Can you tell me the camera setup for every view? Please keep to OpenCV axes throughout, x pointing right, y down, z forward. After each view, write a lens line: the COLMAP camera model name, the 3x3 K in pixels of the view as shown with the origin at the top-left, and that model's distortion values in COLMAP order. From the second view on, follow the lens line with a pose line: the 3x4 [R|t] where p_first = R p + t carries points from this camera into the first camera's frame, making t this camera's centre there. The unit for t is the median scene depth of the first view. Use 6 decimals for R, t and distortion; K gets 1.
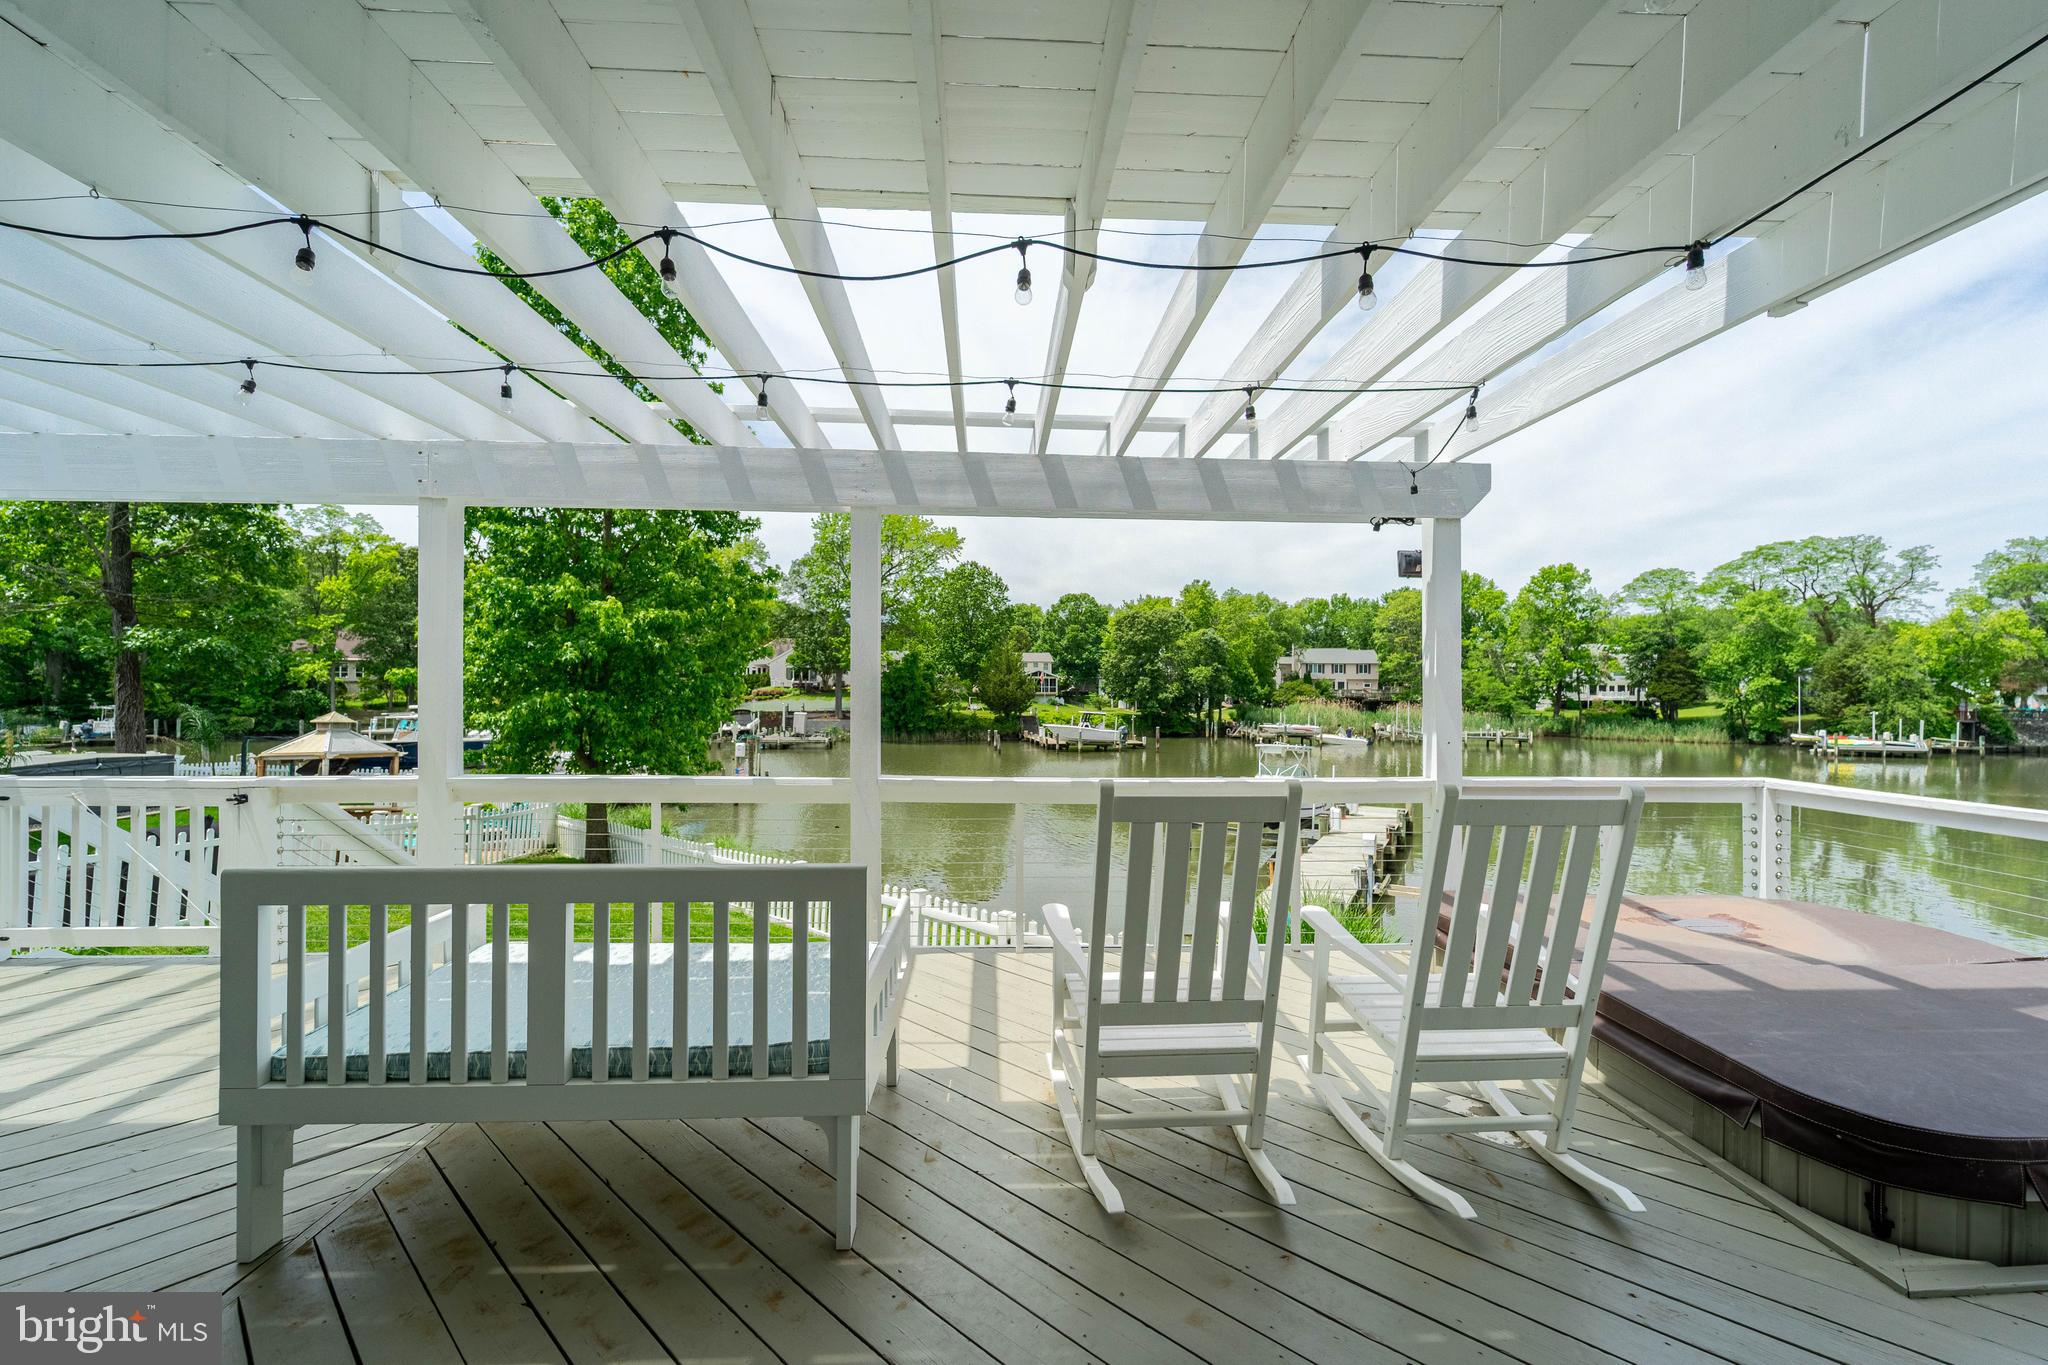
lens RADIAL K [[820.0, 0, 1025.9], [0, 820.0, 690.6], [0, 0, 1]] dist [0.001614, -0.000444]
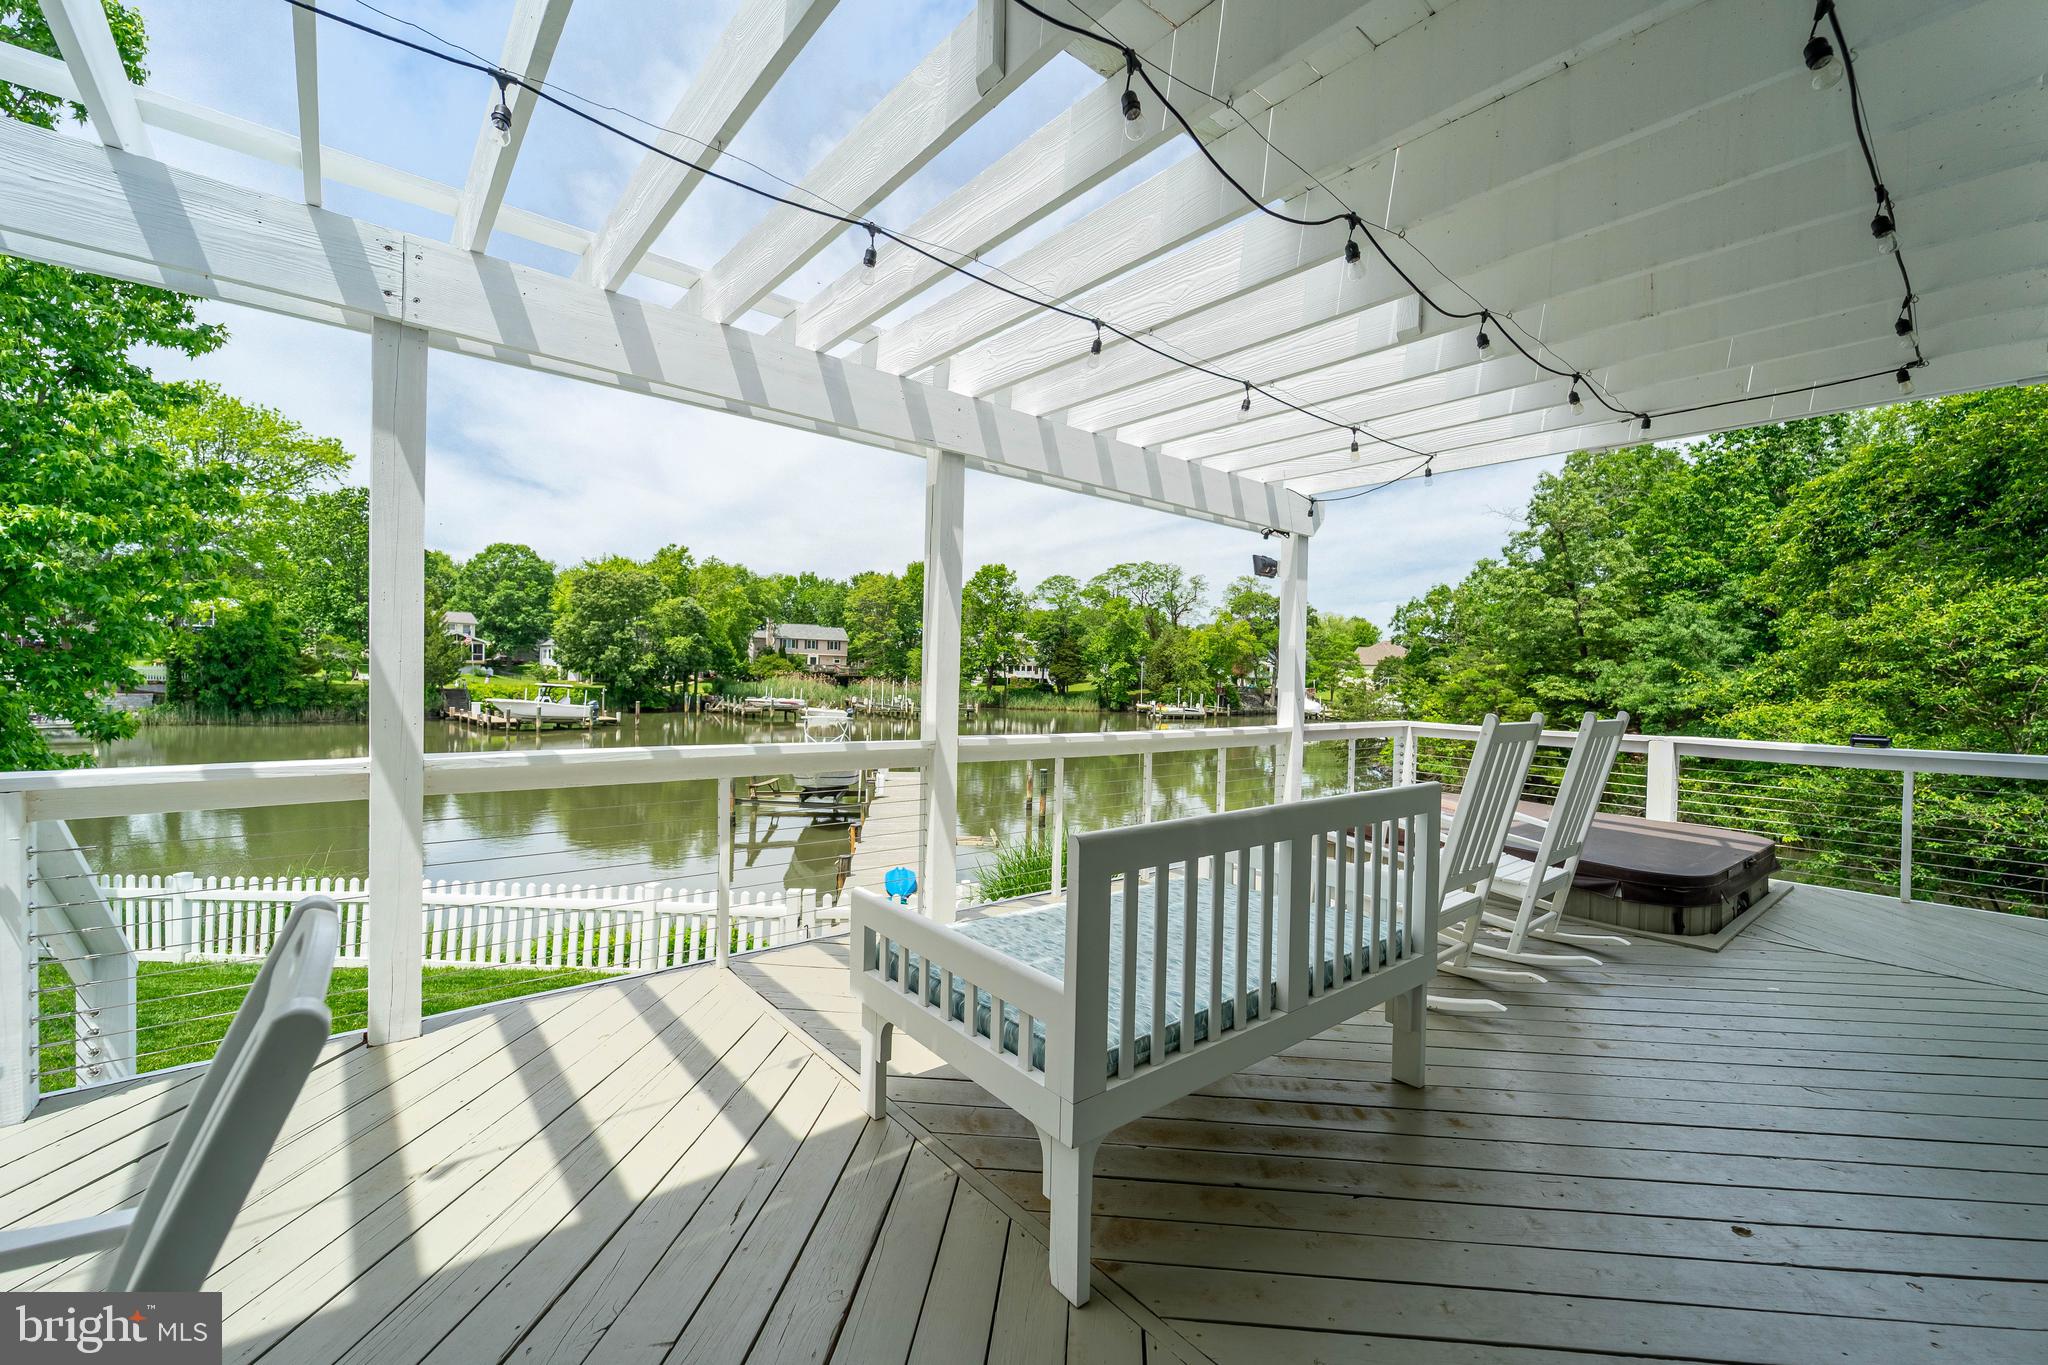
lens RADIAL K [[820.0, 0, 1031.5], [0, 820.0, 682.8], [0, 0, 1]] dist [0.001614, -0.000444]
pose [[0.797492, 0.007630, 0.603281, -0.031095], [-0.020598, 0.999681, 0.014585, 0.001135], [-0.602978, -0.024058, 0.797395, 0.007873]]
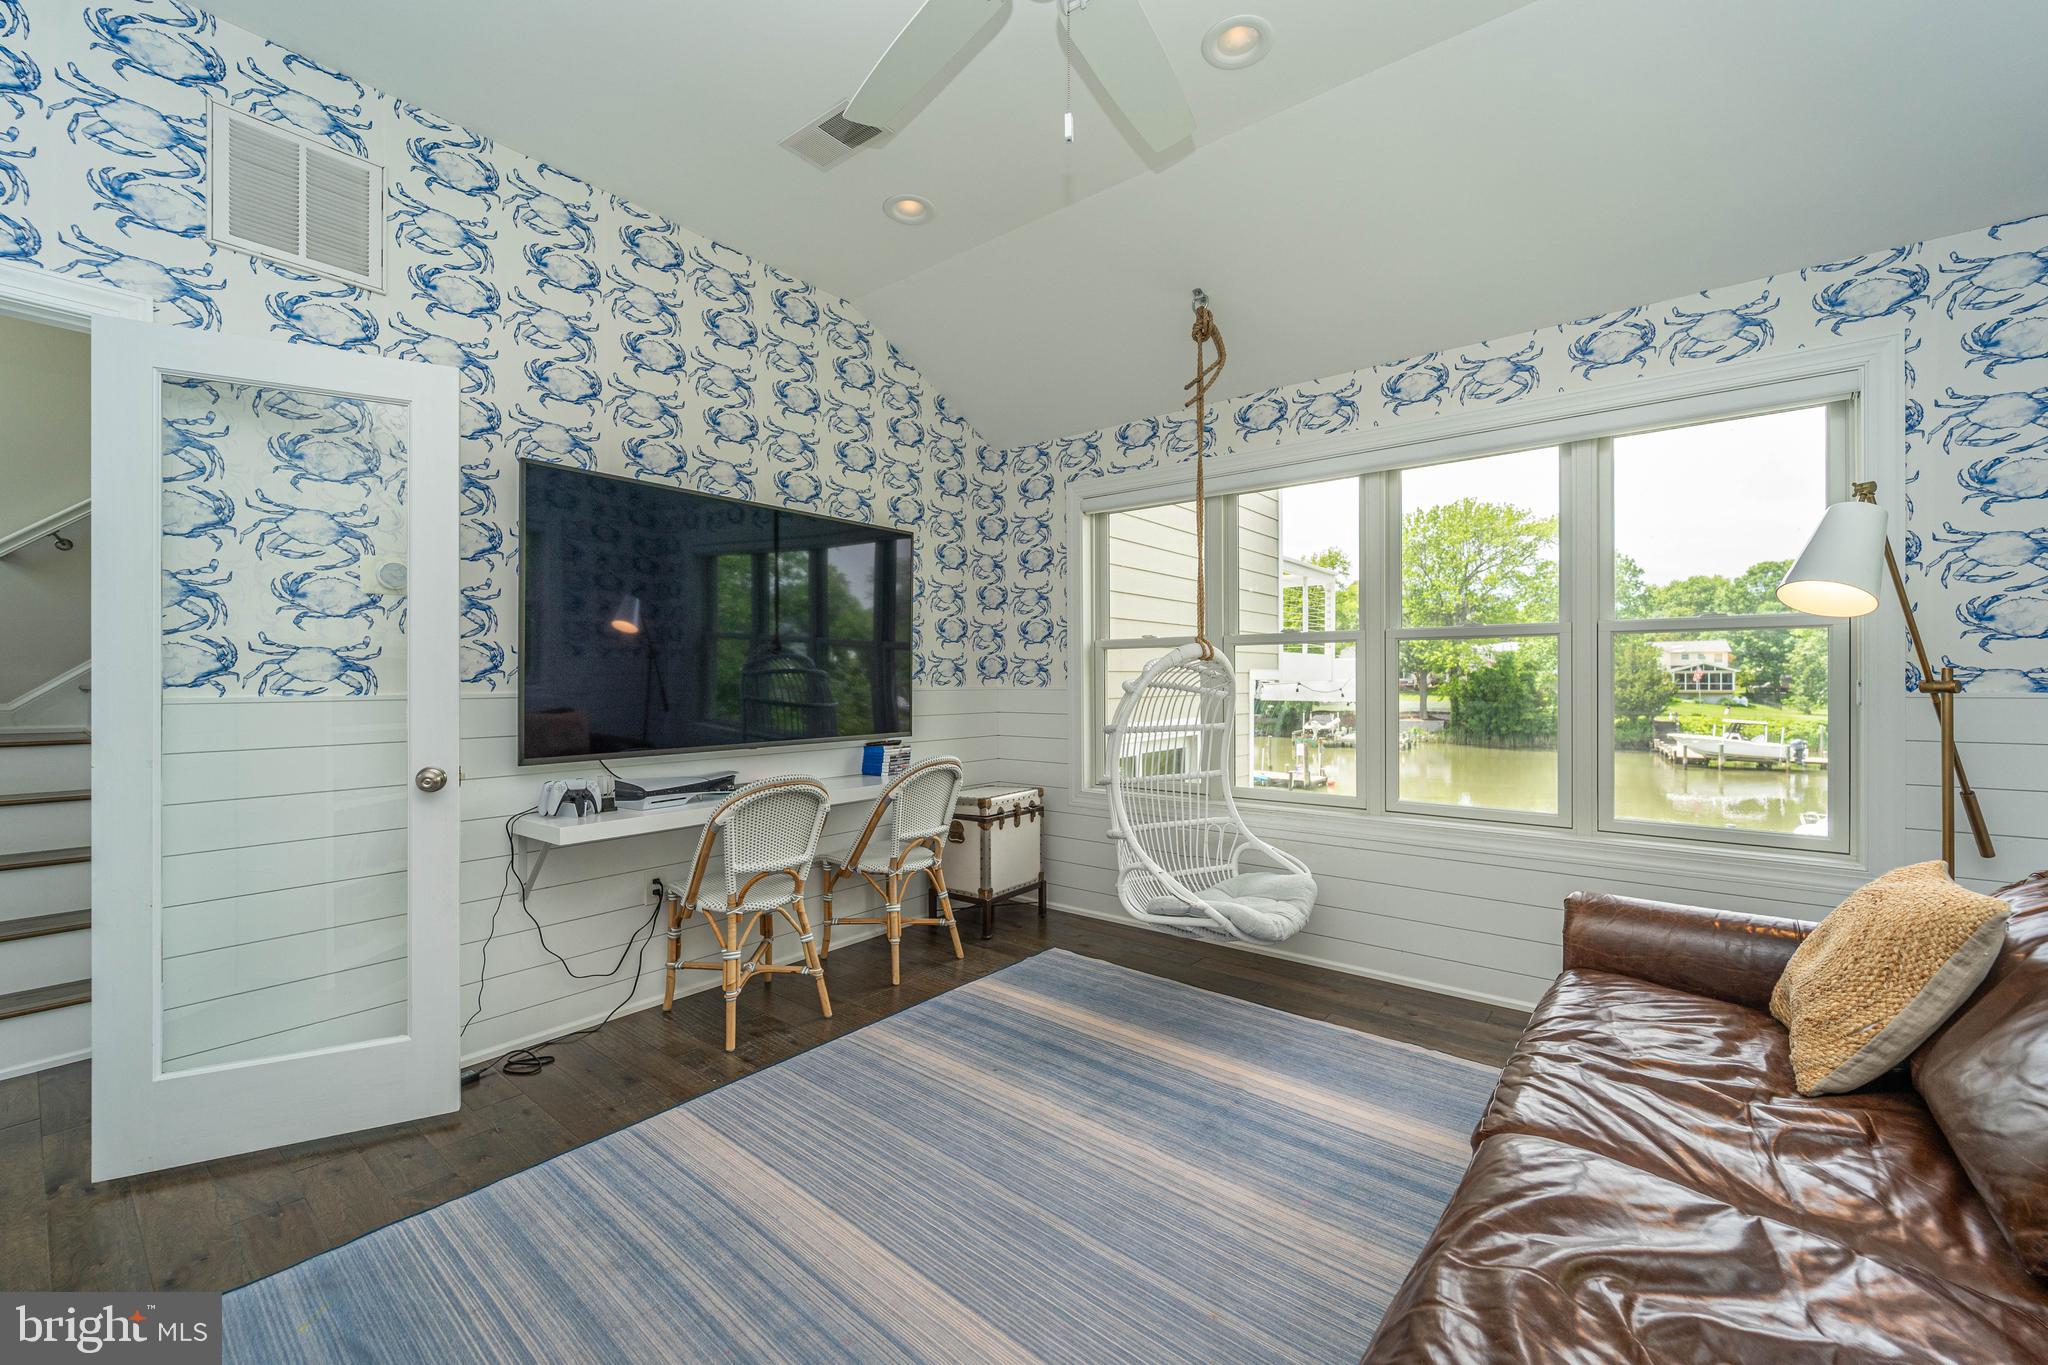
lens RADIAL K [[820.0, 0, 1029.4], [0, 820.0, 678.6], [0, 0, 1]] dist [0.001614, -0.000444]
pose [[0.753495, -0.007772, -0.657407, 0.065834], [0.005216, 0.999969, -0.005843, -0.012238], [0.657433, 0.000973, 0.753513, -0.070663]]
